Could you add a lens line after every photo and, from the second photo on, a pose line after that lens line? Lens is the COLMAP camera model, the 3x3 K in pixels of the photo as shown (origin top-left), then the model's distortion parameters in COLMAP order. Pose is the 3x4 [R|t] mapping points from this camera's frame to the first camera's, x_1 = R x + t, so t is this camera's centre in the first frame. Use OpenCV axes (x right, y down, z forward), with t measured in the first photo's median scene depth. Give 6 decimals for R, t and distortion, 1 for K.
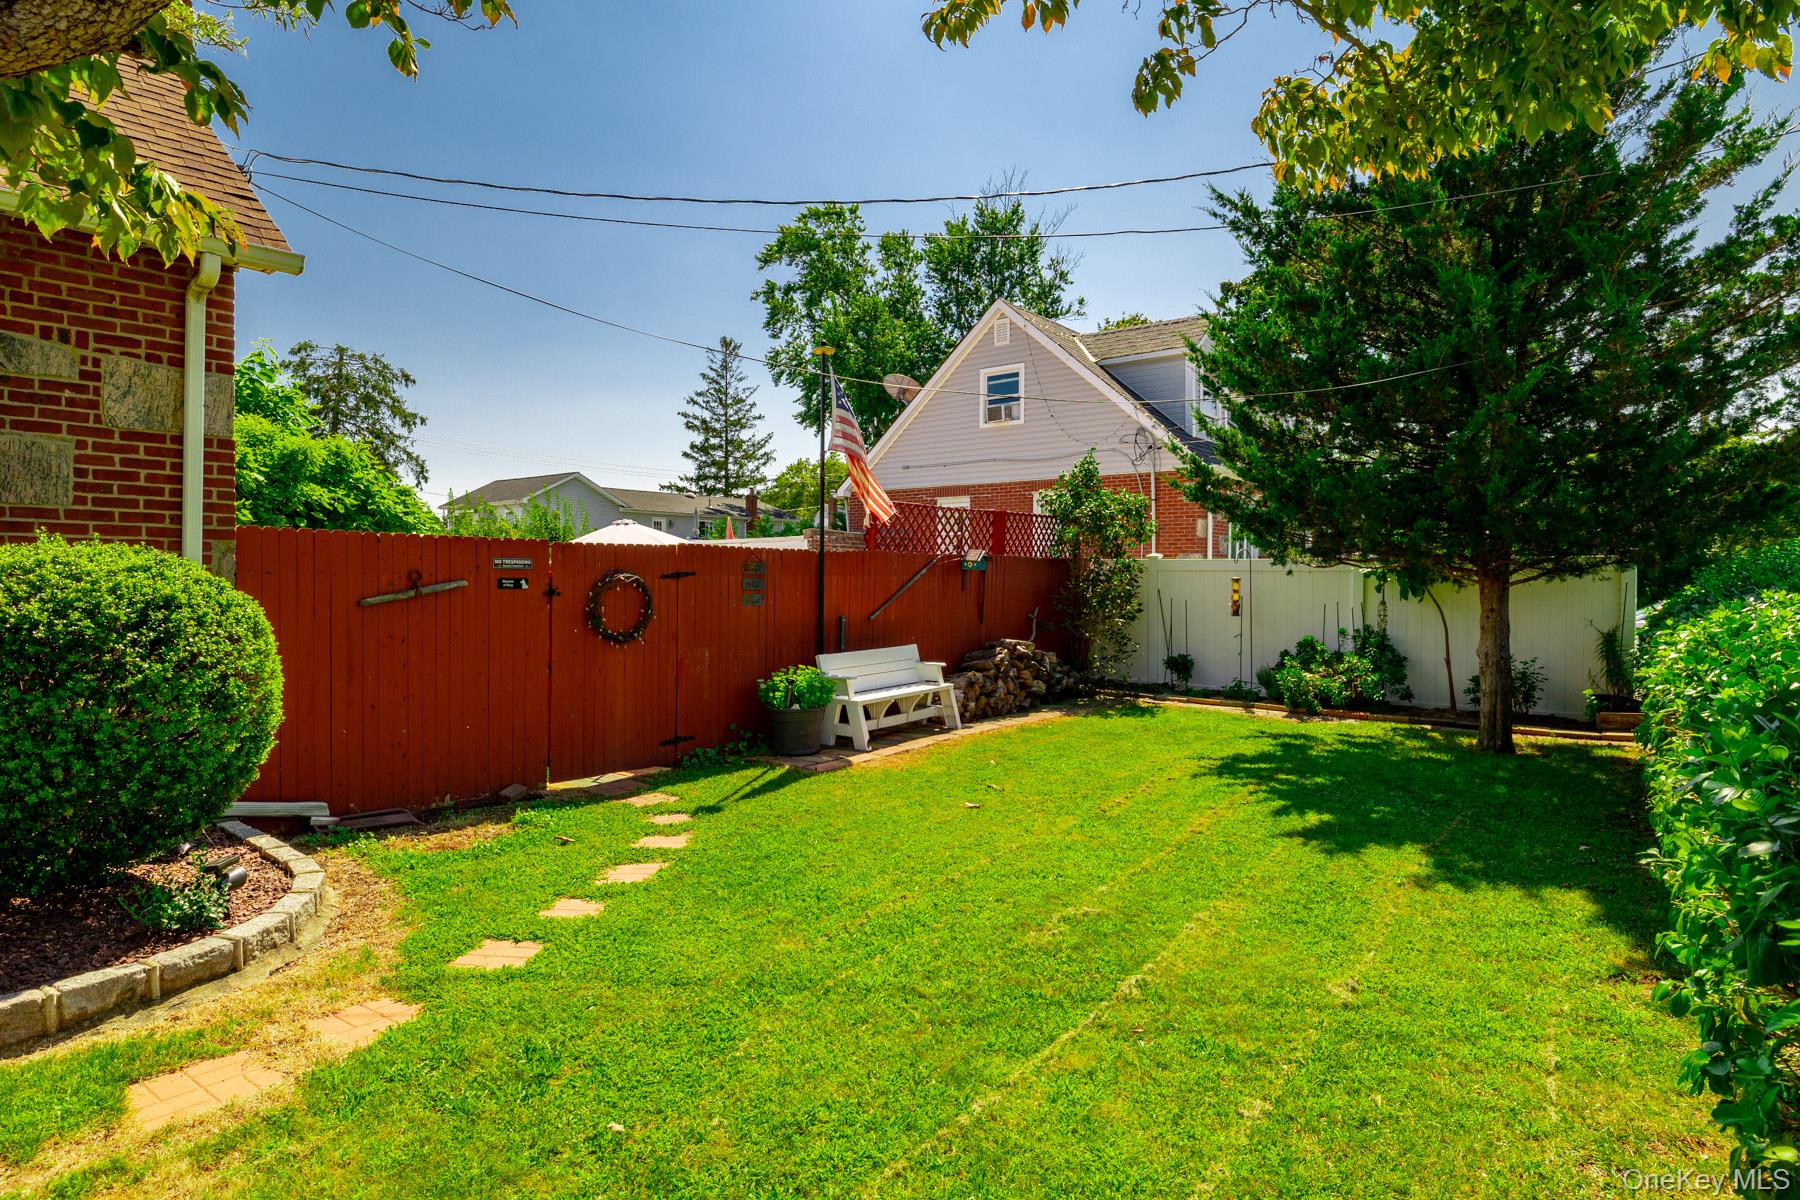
lens RADIAL K [[963.9, 0, 900.0], [0, 963.9, 600.0], [0, 0, 1]] dist [0.003025, 0.000414]
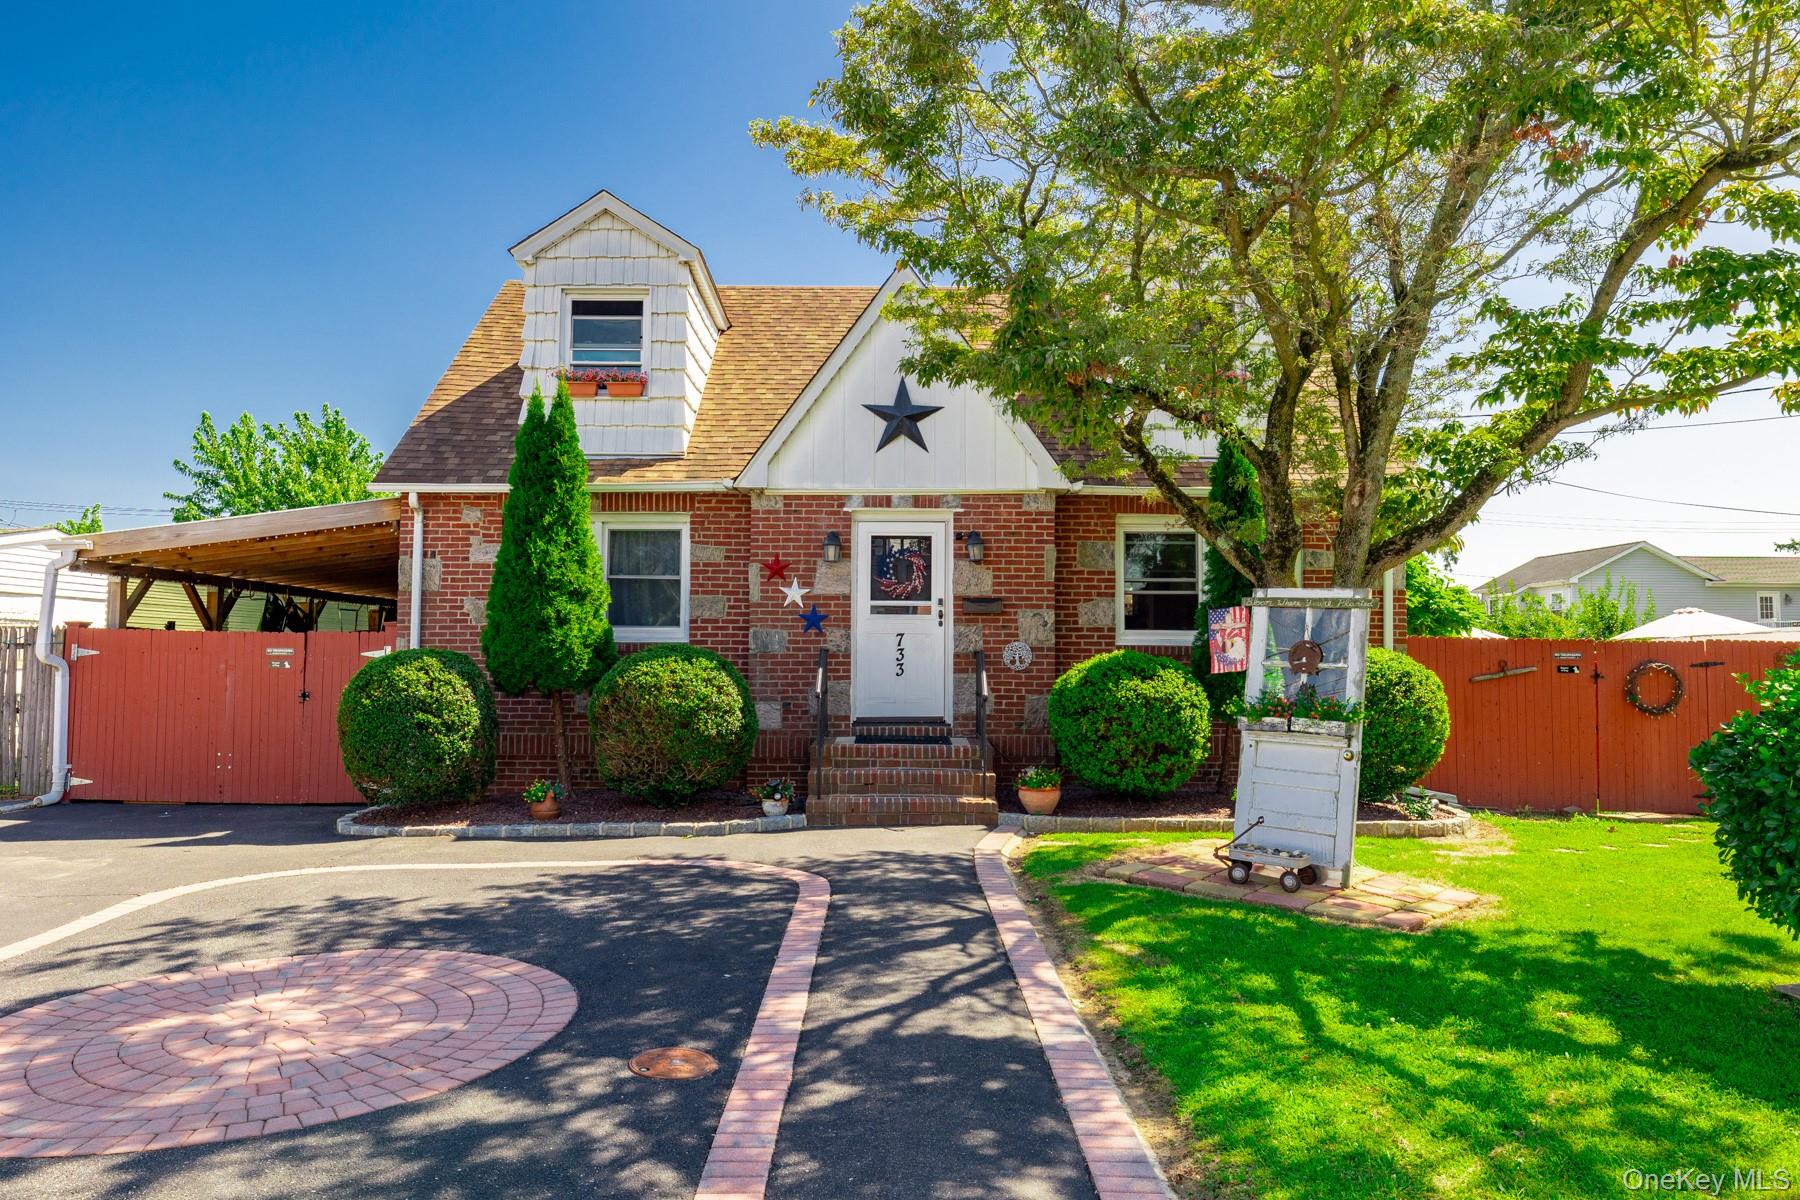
lens RADIAL K [[1194.7, 0, 900.0], [0, 1194.7, 600.0], [0, 0, 1]] dist [0.029167, 0.000286]
pose [[0.636180, -0.037634, -0.770623, 0.042794], [-0.024637, 0.997309, -0.069043, 0.003369], [0.771147, 0.062910, 0.633541, -0.110272]]
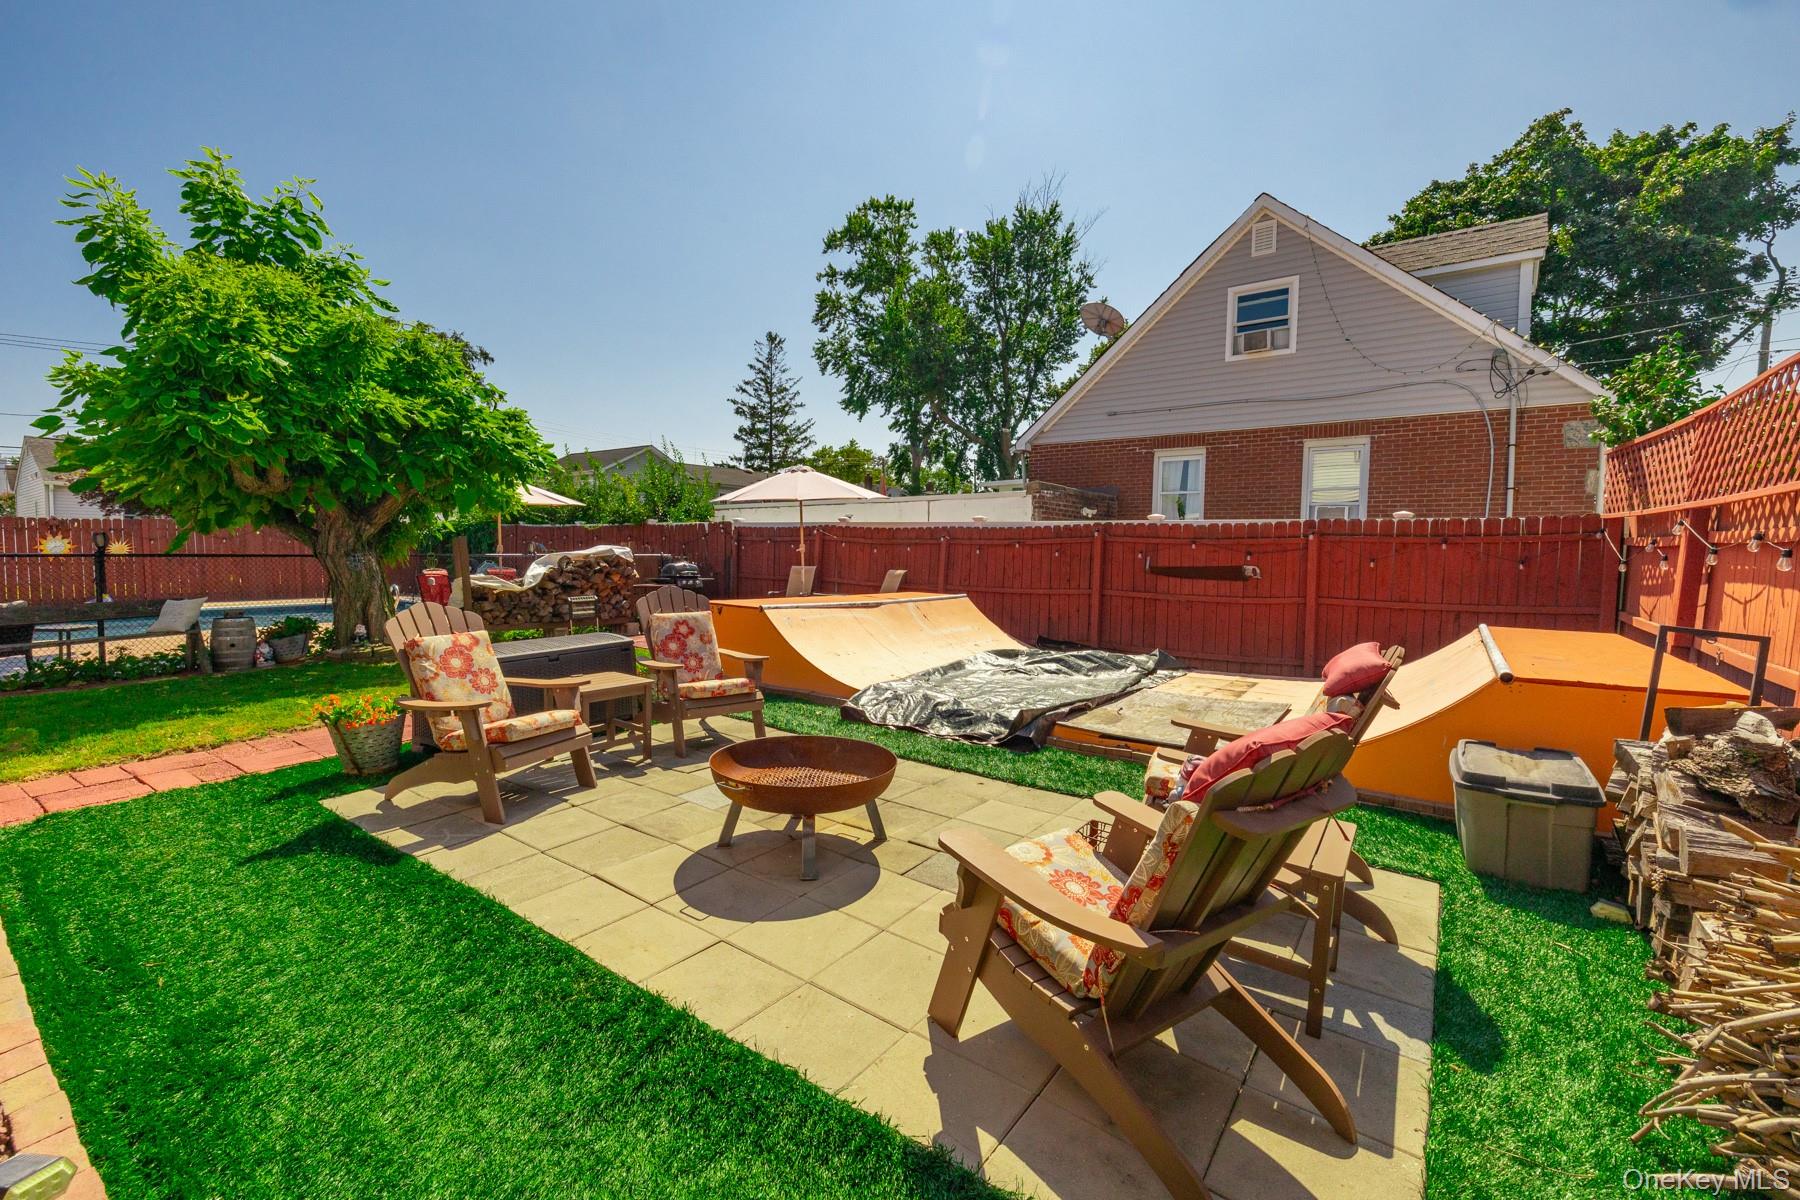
lens RADIAL K [[771.3, 0, 899.2], [0, 771.3, 584.3], [0, 0, 1]] dist [0.020534, 0.000025]
pose [[0.999660, 0.010383, 0.023910, -0.068429], [-0.010921, 0.999688, 0.022479, -0.001160], [-0.023669, -0.022733, 0.999461, 0.118491]]
